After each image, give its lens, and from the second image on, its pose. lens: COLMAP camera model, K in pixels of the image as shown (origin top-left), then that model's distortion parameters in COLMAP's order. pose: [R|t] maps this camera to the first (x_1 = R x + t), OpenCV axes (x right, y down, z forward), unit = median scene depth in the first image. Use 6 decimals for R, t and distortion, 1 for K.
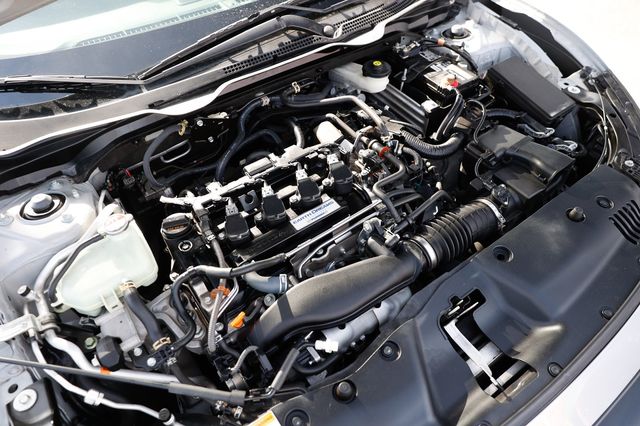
lens RADIAL K [[436.0, 0, 320.9], [0, 436.0, 214.1], [0, 0, 1]] dist [-0.098958, 0.075750]
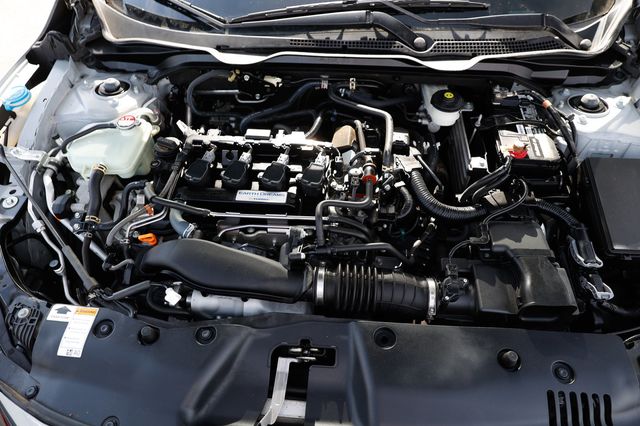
lens RADIAL K [[436.0, 0, 318.7], [0, 436.0, 212.3], [0, 0, 1]] dist [-0.098958, 0.075750]
pose [[0.767089, 0.500796, -0.400971, 0.476859], [-0.479944, 0.862711, 0.159321, -0.178878], [0.425710, 0.070230, 0.902130, 0.109086]]
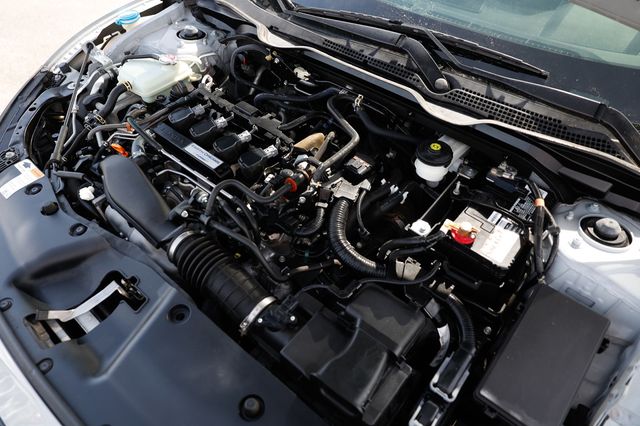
lens RADIAL K [[436.0, 0, 320.0], [0, 436.0, 213.5], [0, 0, 1]] dist [-0.098958, 0.075750]
pose [[0.246408, 0.730633, -0.636756, 0.792065], [-0.733519, 0.570007, 0.370191, -0.493166], [0.633429, 0.375855, 0.676388, 0.444873]]
